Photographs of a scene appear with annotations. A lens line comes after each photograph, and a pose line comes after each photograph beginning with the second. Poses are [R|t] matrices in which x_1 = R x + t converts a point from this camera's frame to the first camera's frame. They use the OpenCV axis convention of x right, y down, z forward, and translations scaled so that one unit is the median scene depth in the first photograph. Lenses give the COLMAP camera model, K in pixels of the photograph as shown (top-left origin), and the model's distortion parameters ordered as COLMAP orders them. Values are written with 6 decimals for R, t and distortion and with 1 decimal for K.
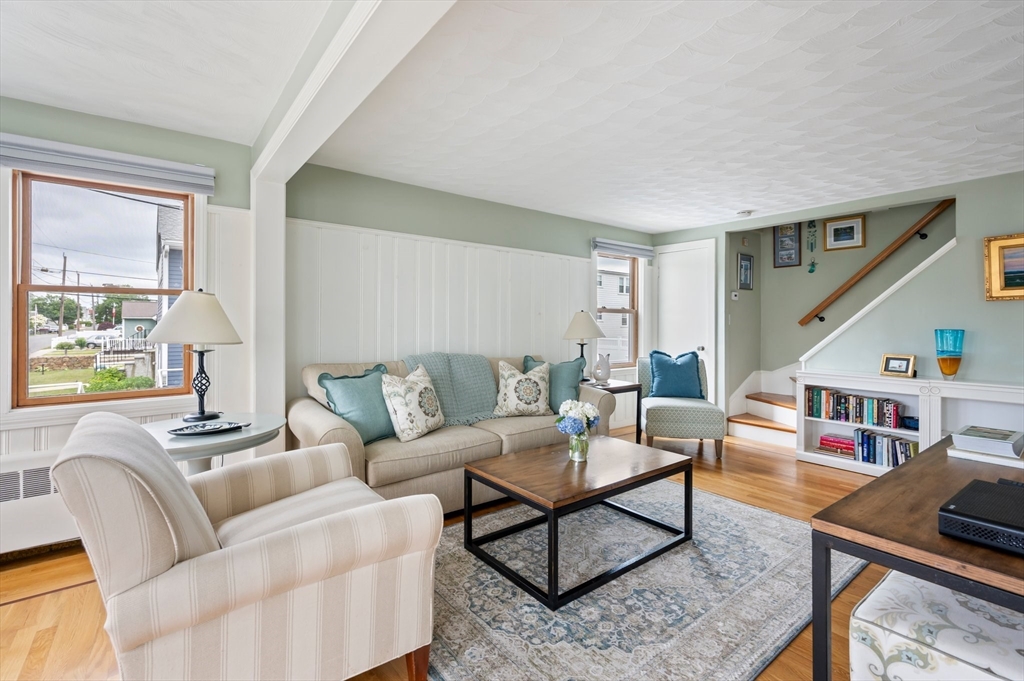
lens RADIAL K [[462.8, 0, 521.9], [0, 462.8, 325.6], [0, 0, 1]] dist [-0.000084, -0.000020]
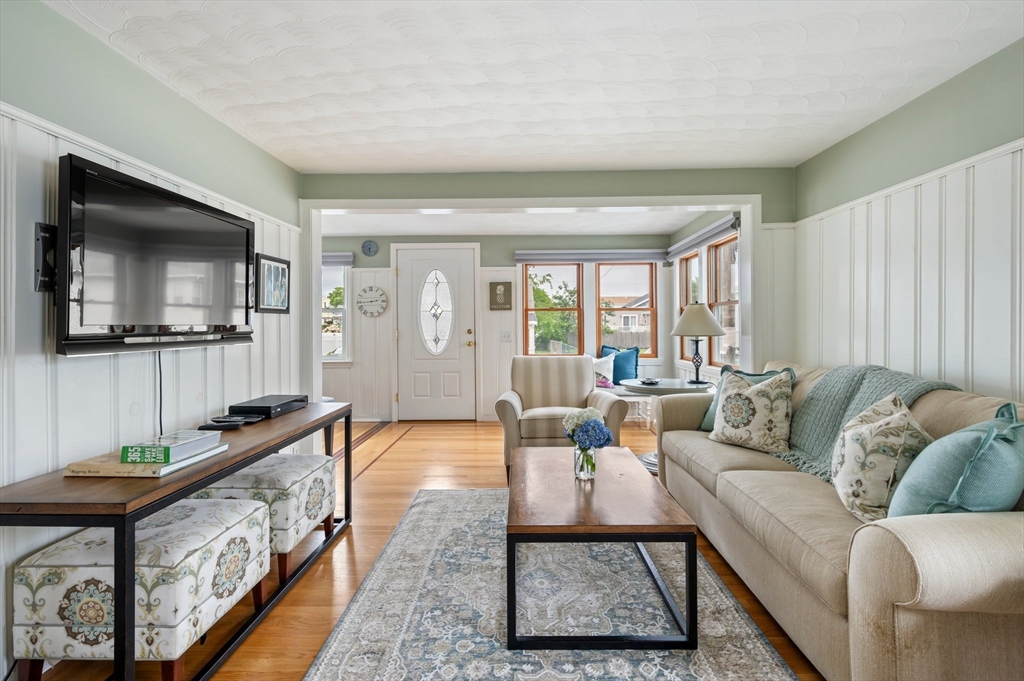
lens RADIAL K [[462.8, 0, 521.9], [0, 462.8, 325.6], [0, 0, 1]] dist [-0.000084, -0.000020]
pose [[-0.630338, 0.004290, -0.776309, 0.993544], [0.000814, 0.999988, 0.004865, -0.005304], [0.776320, 0.002434, -0.630334, 1.645343]]
